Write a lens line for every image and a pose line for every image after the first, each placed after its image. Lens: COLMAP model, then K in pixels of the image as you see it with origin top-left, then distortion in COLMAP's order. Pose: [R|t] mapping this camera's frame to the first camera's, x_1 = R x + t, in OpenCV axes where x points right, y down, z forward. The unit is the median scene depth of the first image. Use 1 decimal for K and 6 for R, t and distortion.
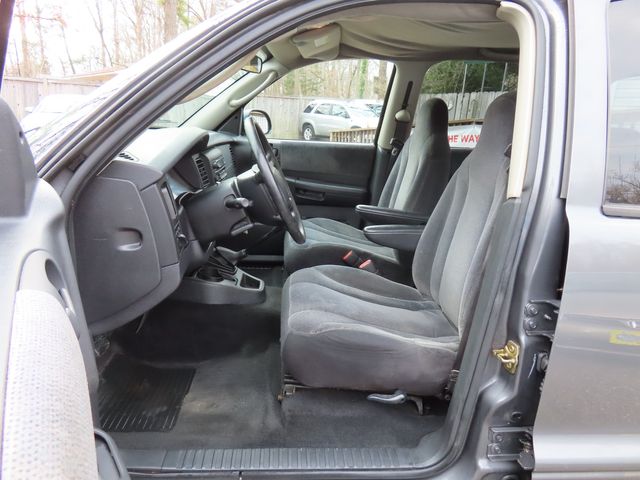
lens RADIAL K [[461.9, 0, 320.0], [0, 461.9, 240.0], [0, 0, 1]] dist [-0.004364, 0.005941]
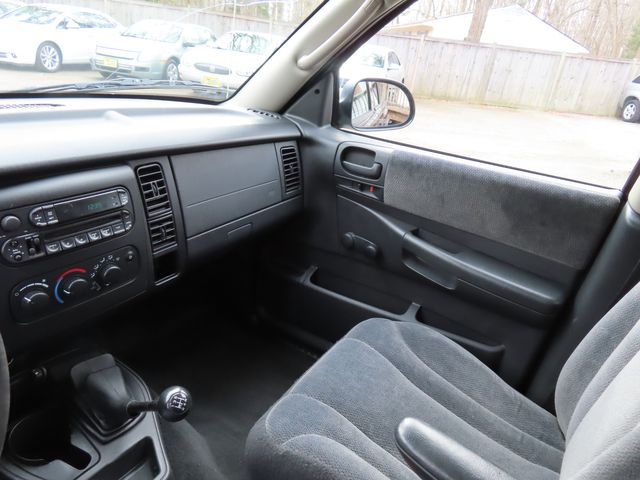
lens RADIAL K [[461.9, 0, 320.0], [0, 461.9, 240.0], [0, 0, 1]] dist [-0.004364, 0.005941]
pose [[0.809226, 0.265744, -0.523960, 0.128645], [-0.220398, 0.964032, 0.148551, -0.173489], [0.544590, -0.004732, 0.838689, 0.539267]]
